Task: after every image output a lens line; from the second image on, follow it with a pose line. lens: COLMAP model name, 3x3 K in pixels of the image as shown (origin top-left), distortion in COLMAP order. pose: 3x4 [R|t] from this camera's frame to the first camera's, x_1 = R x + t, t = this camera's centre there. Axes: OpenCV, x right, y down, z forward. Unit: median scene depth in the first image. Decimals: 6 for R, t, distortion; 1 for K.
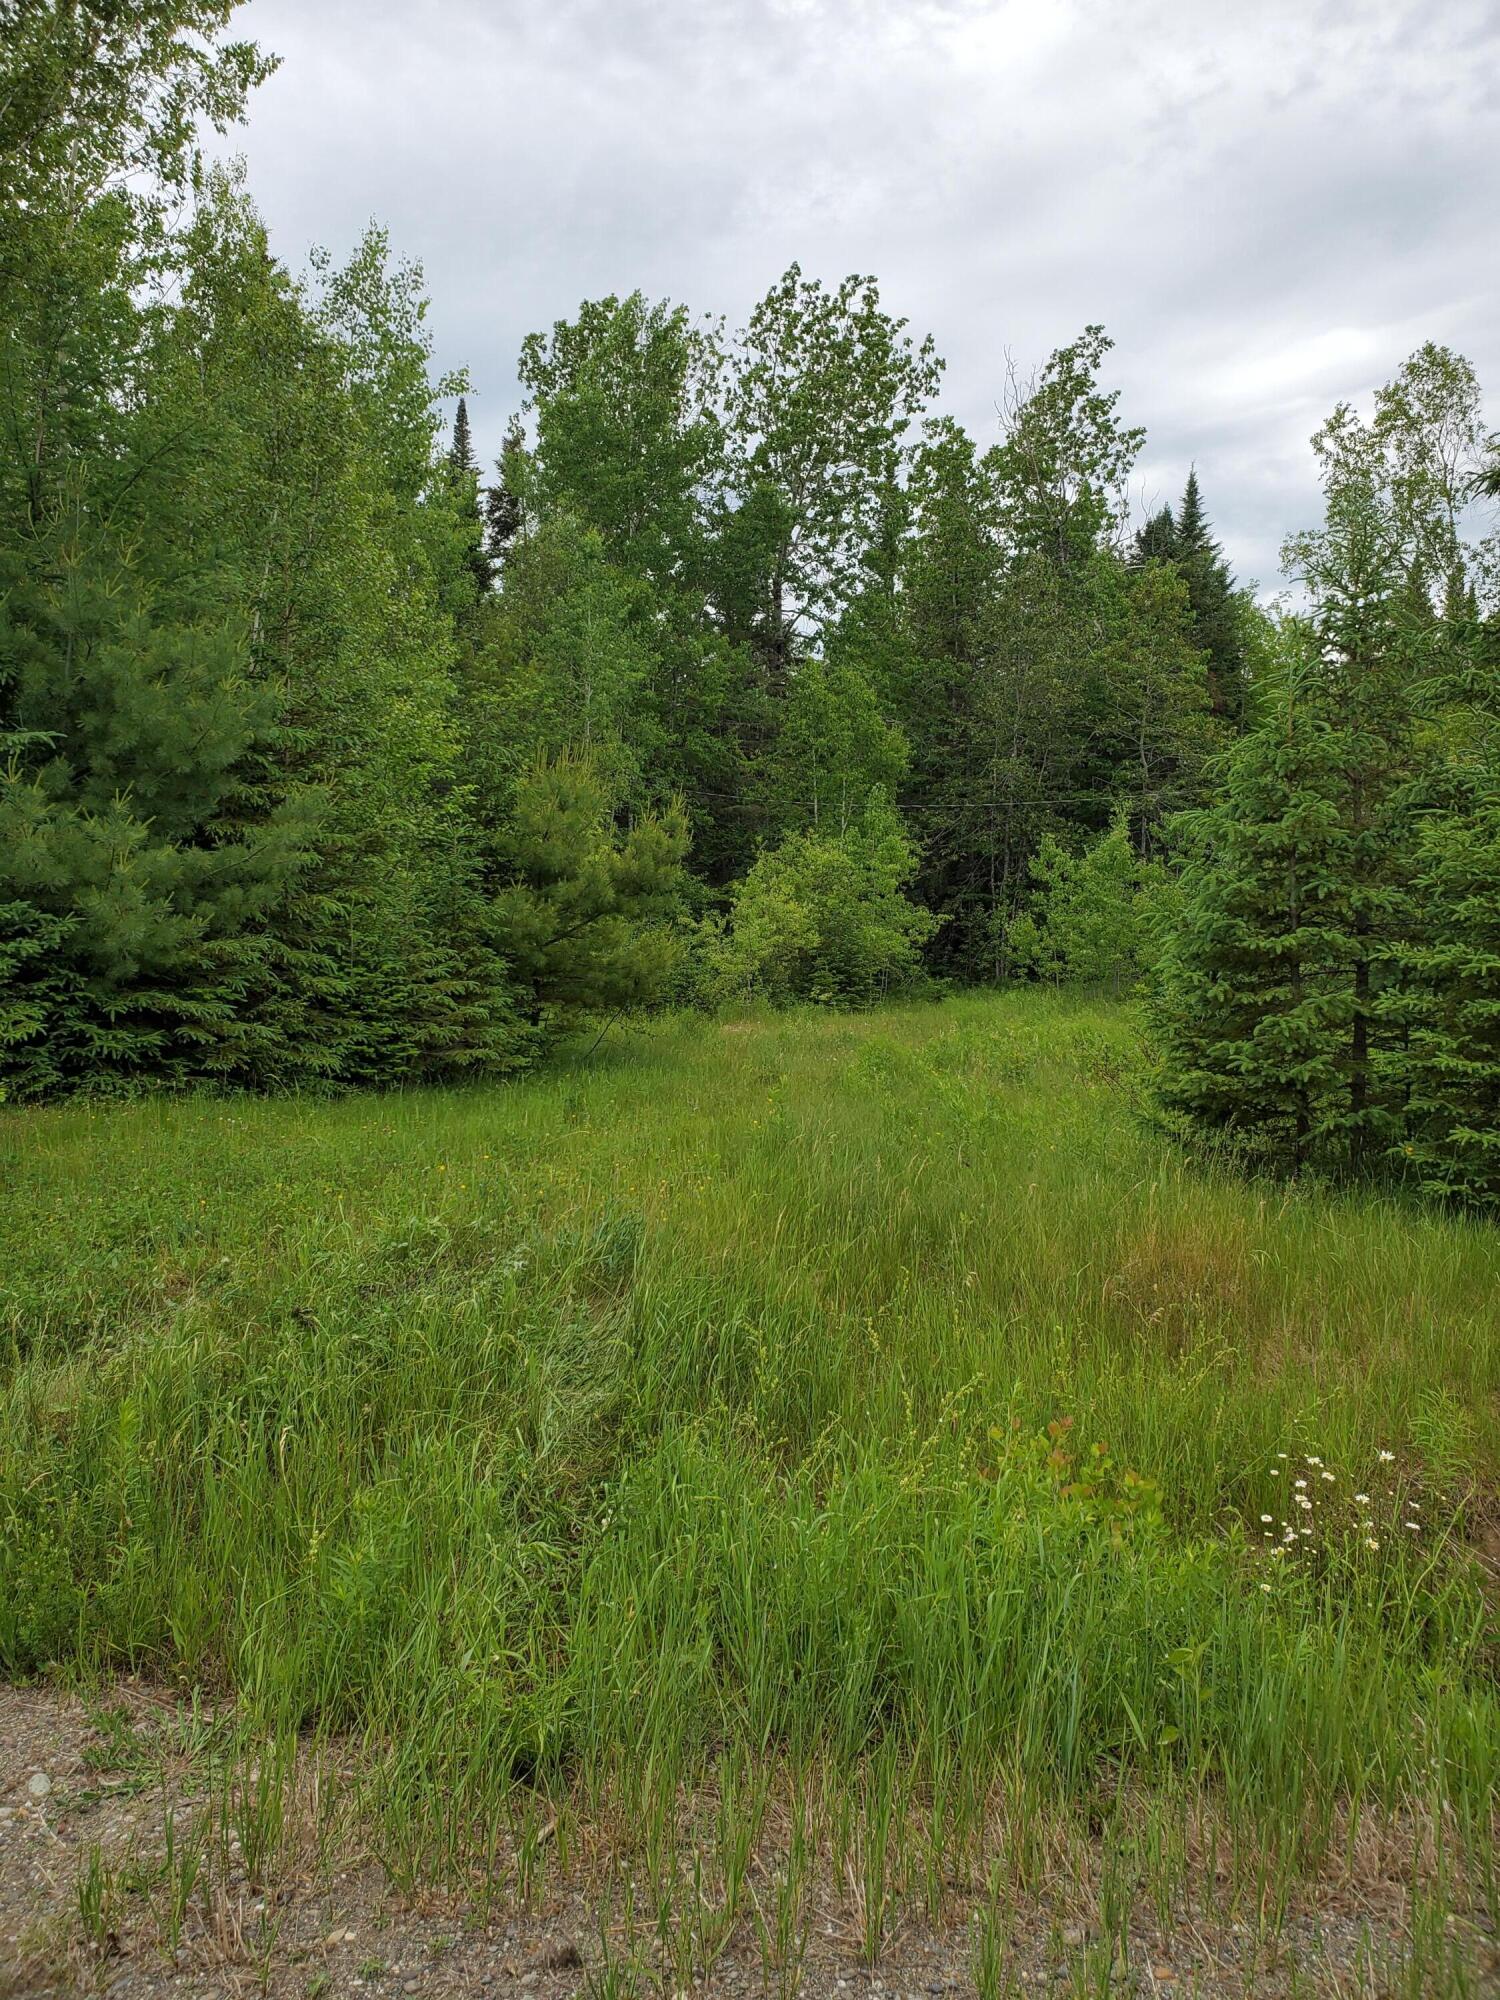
lens RADIAL K [[1549.0, 0, 771.2], [0, 1549.0, 1006.9], [0, 0, 1]] dist [0.084599, 0.000632]
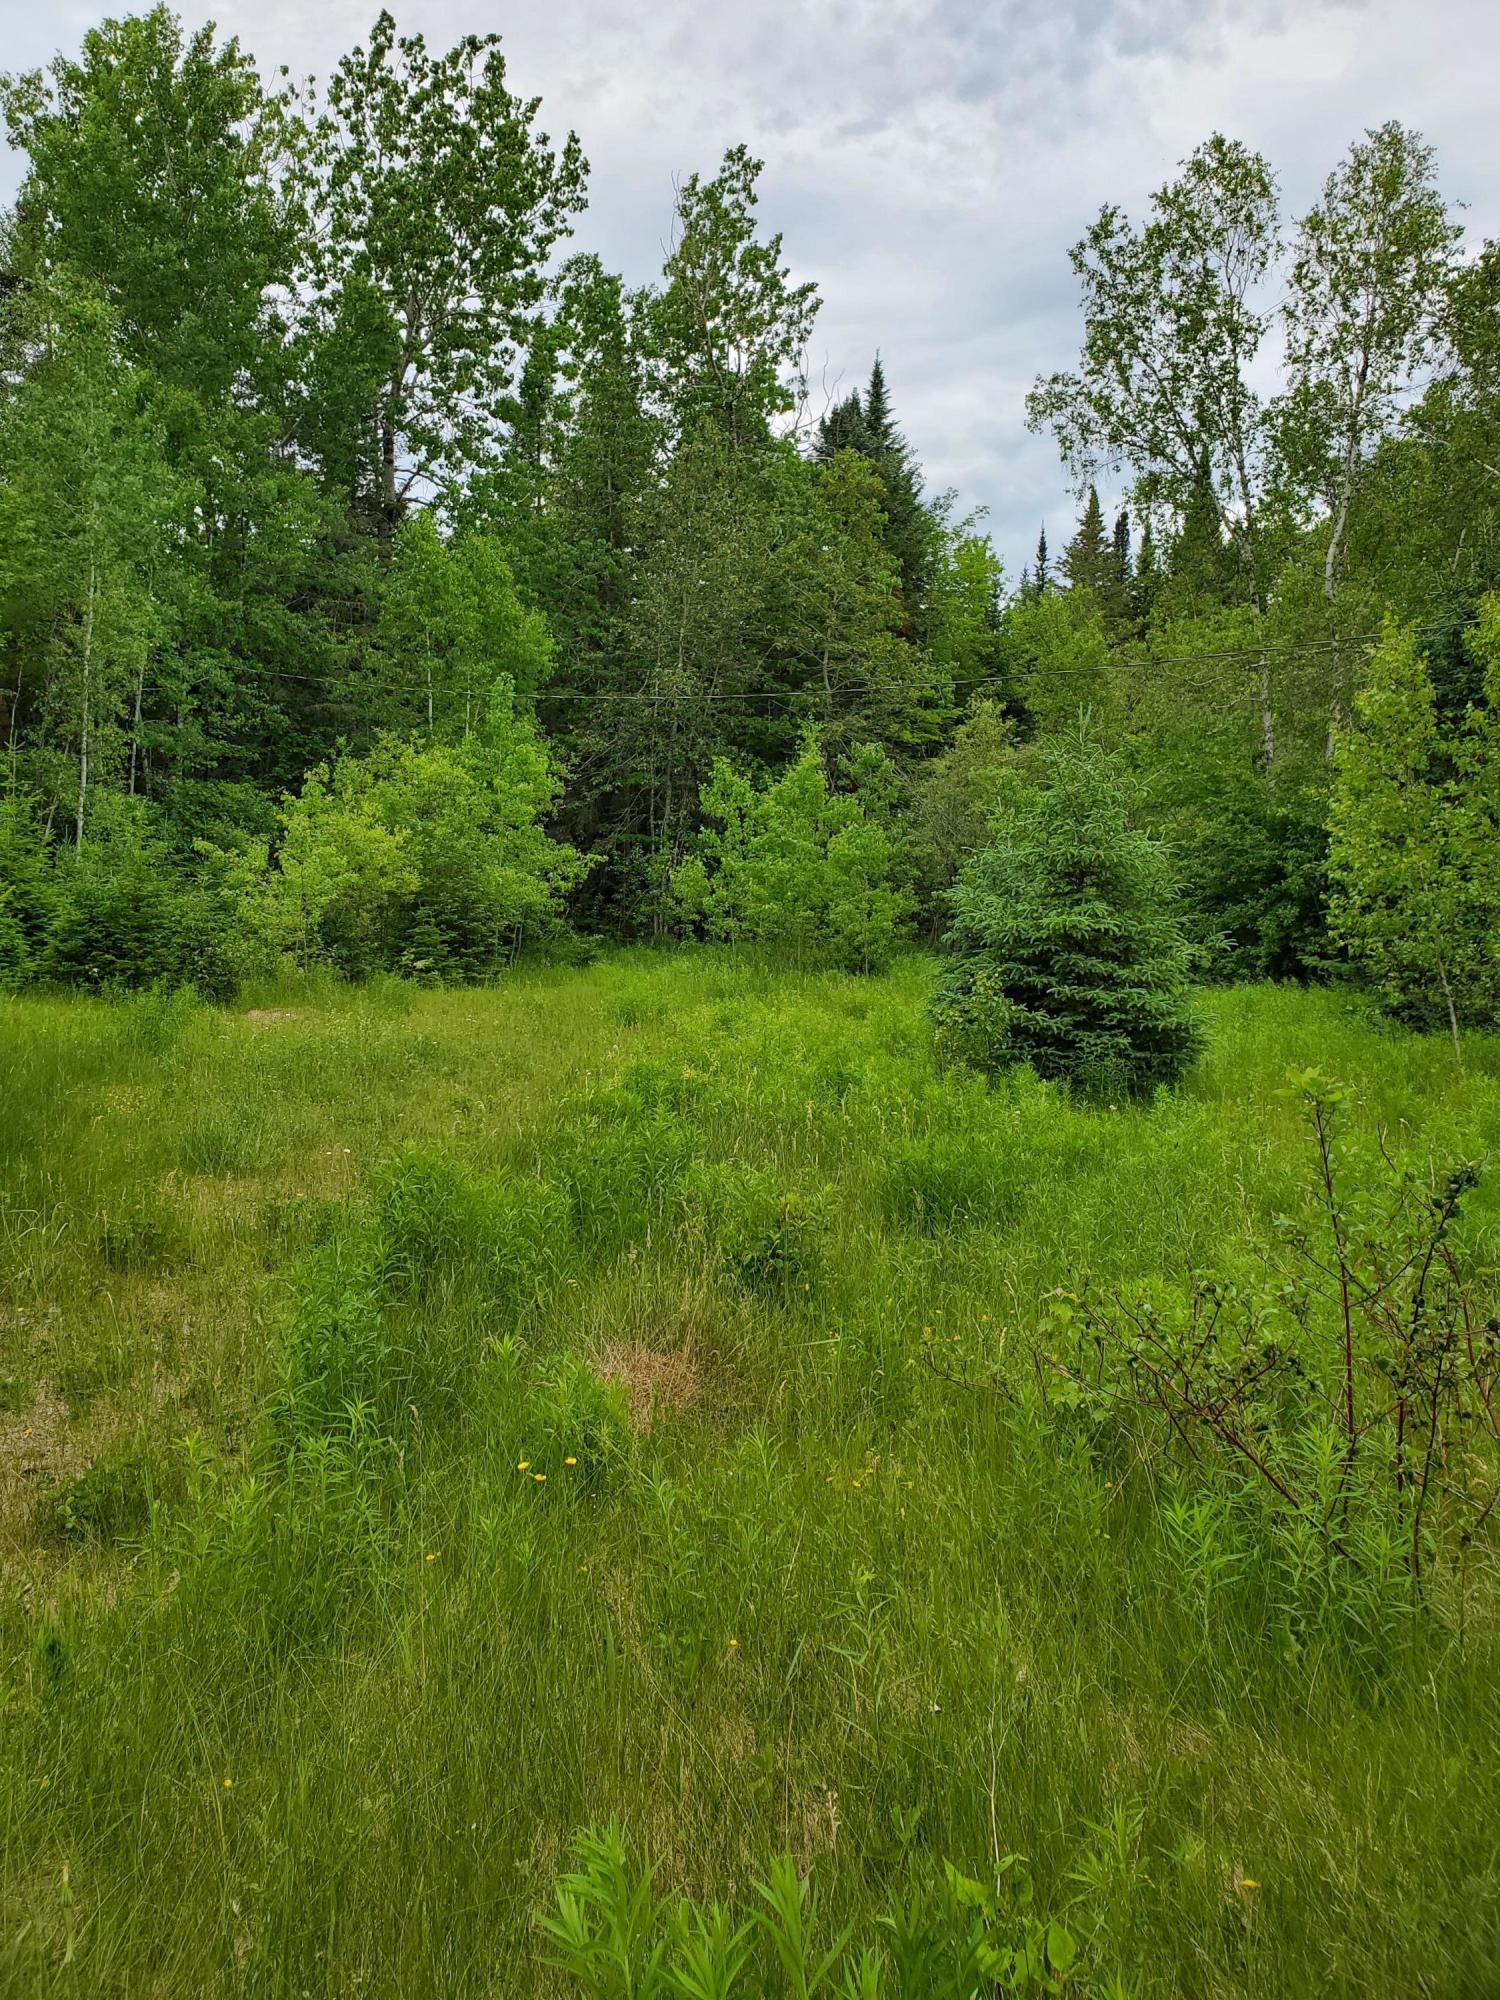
lens RADIAL K [[1547.1, 0, 698.5], [0, 1547.1, 1021.1], [0, 0, 1]] dist [0.084701, -0.326737]
pose [[0.984118, 0.009592, 0.177255, 0.026081], [-0.017234, 0.998985, 0.041624, -0.009258], [-0.176675, -0.044018, 0.983284, 0.219672]]
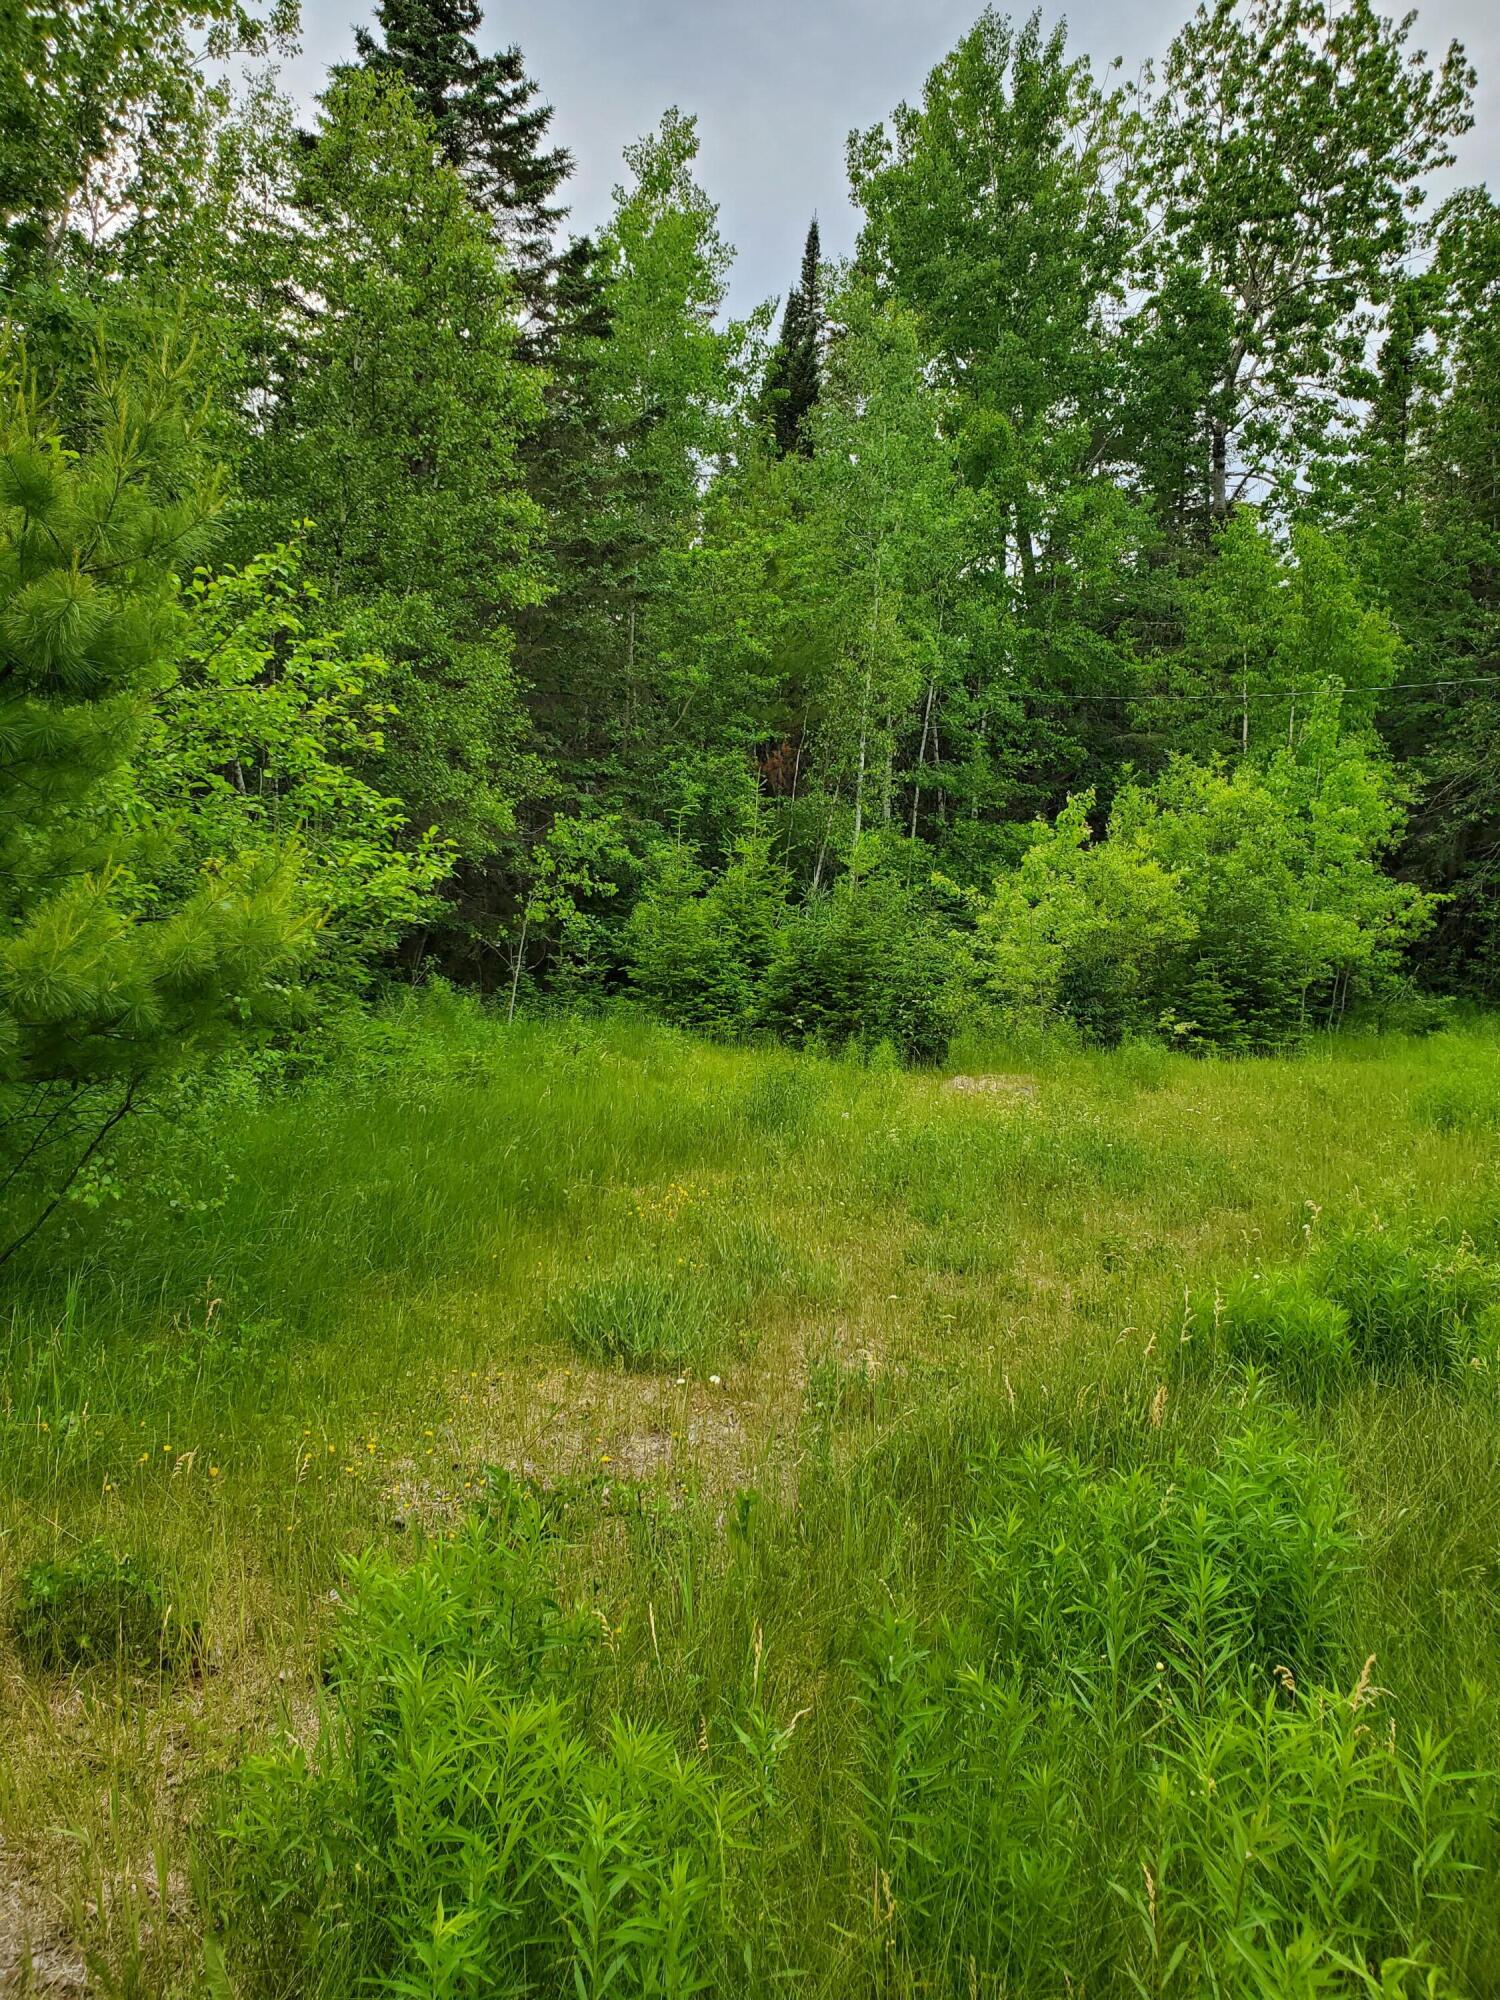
lens RADIAL K [[1572.0, 0, 732.0], [0, 1572.0, 973.2], [0, 0, 1]] dist [0.014484, 0.014110]
pose [[0.943606, 0.041709, -0.328433, 0.051783], [-0.046167, 0.998917, -0.005782, -0.011909], [0.327837, 0.020618, 0.944509, 0.308928]]
